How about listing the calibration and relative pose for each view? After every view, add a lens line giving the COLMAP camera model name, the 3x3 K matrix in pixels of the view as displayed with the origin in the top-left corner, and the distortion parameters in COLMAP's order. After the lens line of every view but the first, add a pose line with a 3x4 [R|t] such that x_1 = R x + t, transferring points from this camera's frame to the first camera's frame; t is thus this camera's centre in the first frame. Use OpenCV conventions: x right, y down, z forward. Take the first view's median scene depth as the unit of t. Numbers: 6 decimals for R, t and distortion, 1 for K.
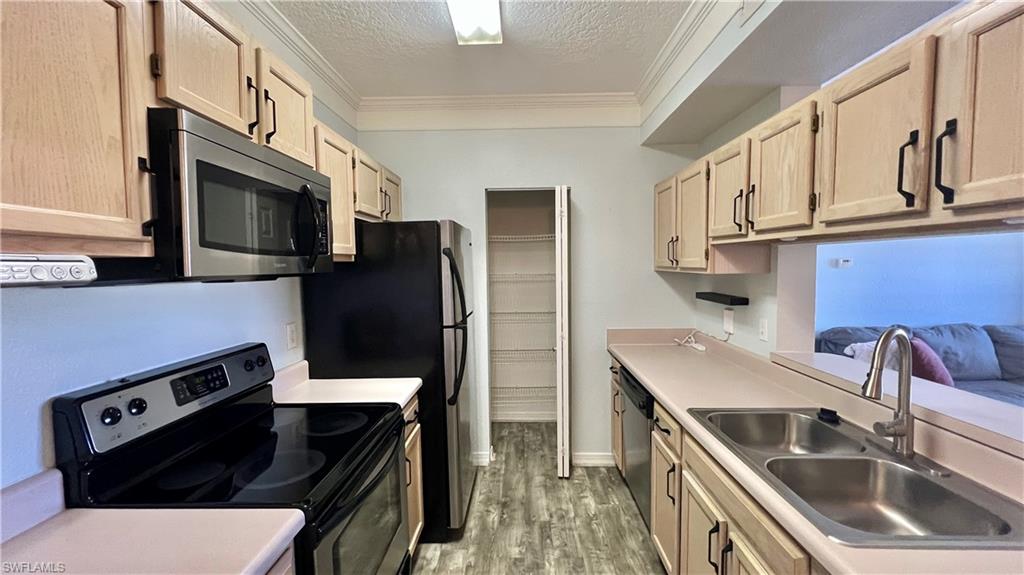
lens RADIAL K [[410.0, 0, 510.4], [0, 410.0, 286.8], [0, 0, 1]] dist [0.001620, -0.000173]
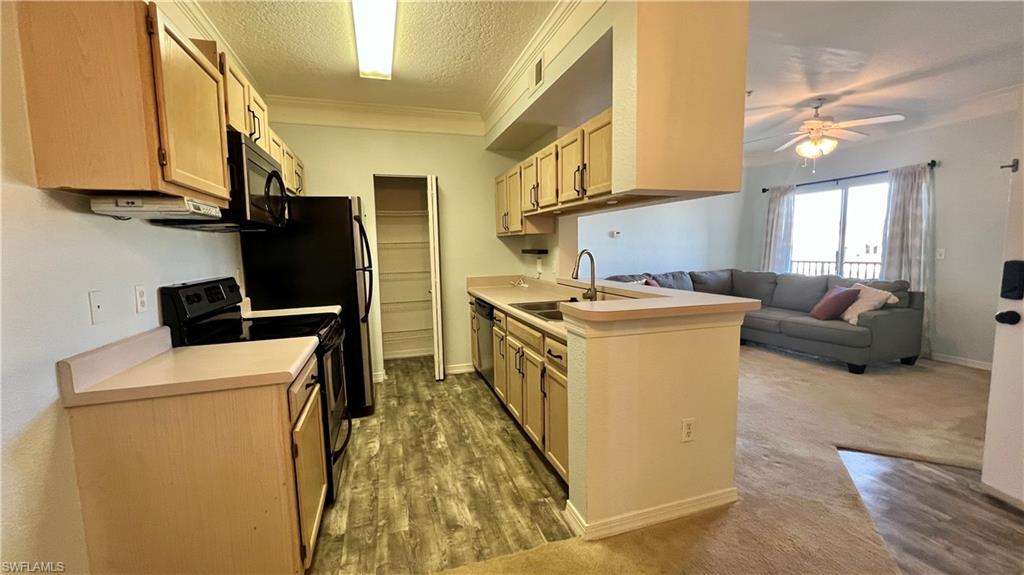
lens RADIAL K [[410.0, 0, 510.4], [0, 410.0, 286.8], [0, 0, 1]] dist [0.001620, -0.000173]
pose [[0.945694, -0.038219, 0.322804, -0.101412], [0.025778, 0.998754, 0.042732, 0.095945], [-0.324035, -0.032090, 0.945501, -0.497381]]
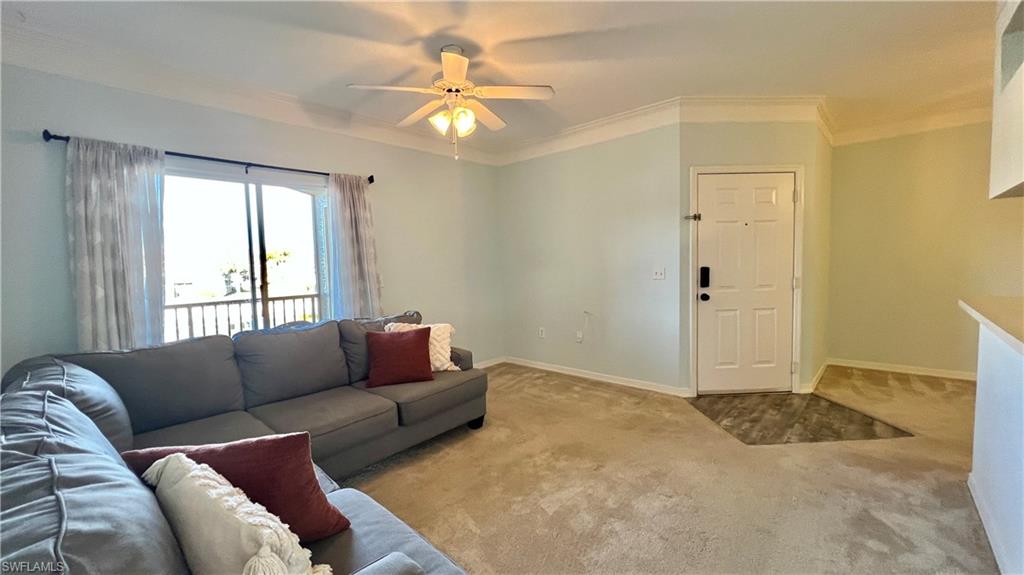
lens RADIAL K [[410.0, 0, 510.4], [0, 410.0, 286.8], [0, 0, 1]] dist [0.001620, -0.000173]
pose [[-0.757503, -0.004810, 0.652814, 0.789435], [0.075038, 0.992704, 0.094386, -0.014270], [-0.648505, 0.120483, -0.751615, 1.460744]]
